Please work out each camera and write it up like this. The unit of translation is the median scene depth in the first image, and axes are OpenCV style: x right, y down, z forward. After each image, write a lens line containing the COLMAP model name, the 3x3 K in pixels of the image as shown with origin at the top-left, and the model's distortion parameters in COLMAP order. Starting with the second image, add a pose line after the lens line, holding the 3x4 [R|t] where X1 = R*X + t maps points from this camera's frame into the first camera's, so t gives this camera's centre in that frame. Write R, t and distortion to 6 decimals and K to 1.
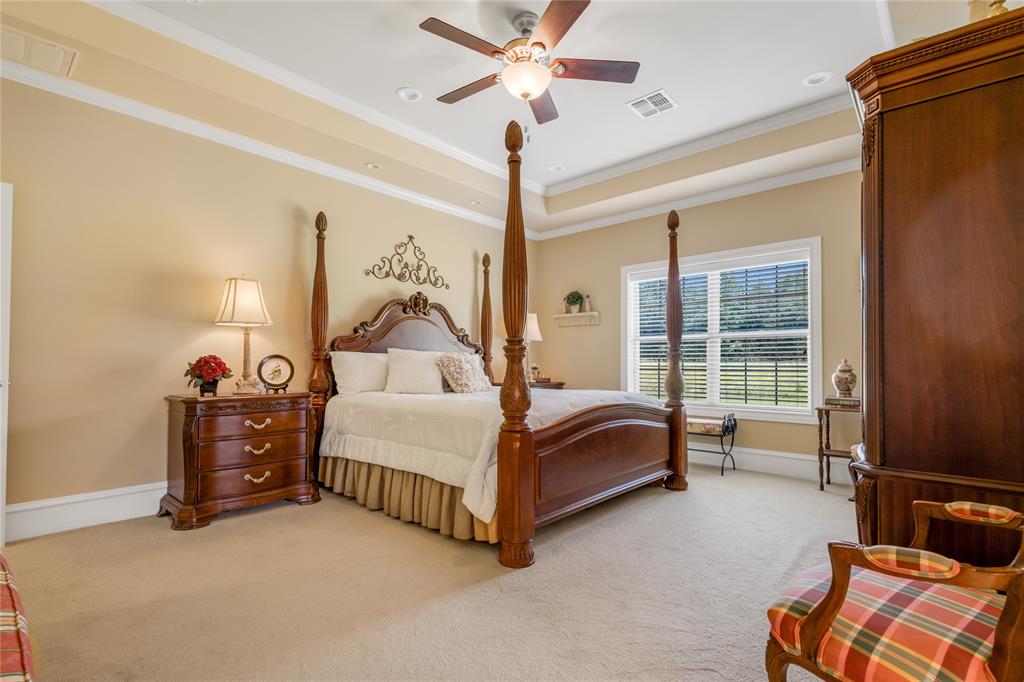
lens RADIAL K [[482.1, 0, 508.0], [0, 482.1, 358.9], [0, 0, 1]] dist [0.016386, -0.002520]
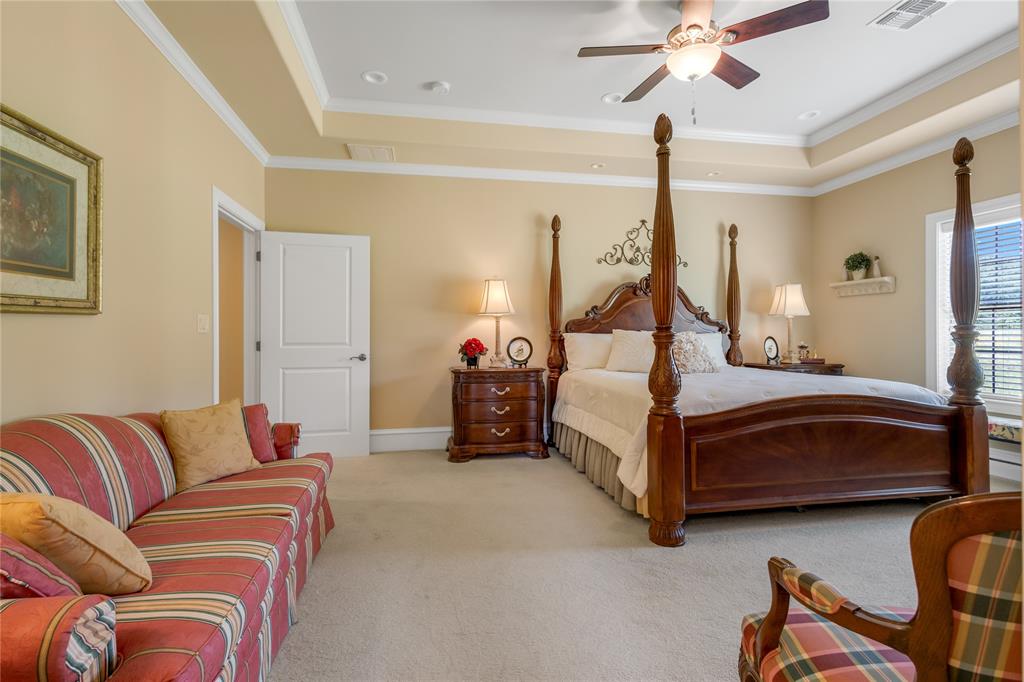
lens RADIAL K [[482.1, 0, 506.5], [0, 482.1, 338.2], [0, 0, 1]] dist [0.016386, -0.002520]
pose [[0.798421, -0.001477, -0.602097, 0.263425], [0.011216, 0.999860, 0.012421, -0.022655], [0.601995, -0.016671, 0.798326, -0.021663]]
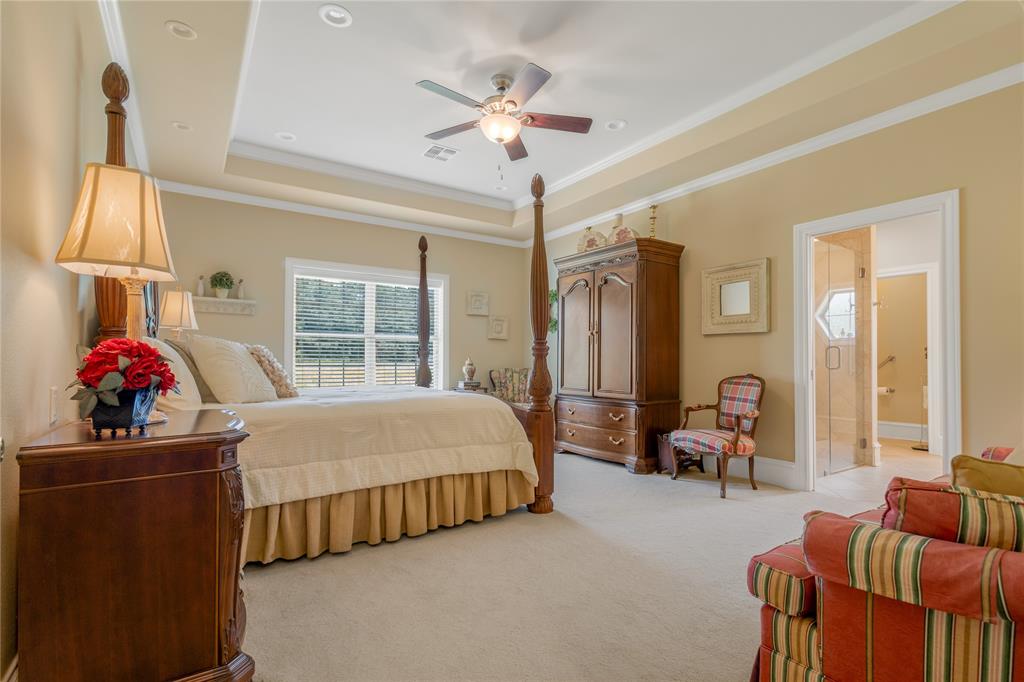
lens RADIAL K [[482.1, 0, 516.5], [0, 482.1, 360.0], [0, 0, 1]] dist [0.016386, -0.002520]
pose [[0.241949, 0.000182, 0.970289, -0.899330], [-0.009608, 0.999951, 0.002208, 0.005826], [-0.970241, -0.009857, 0.241939, 0.525624]]
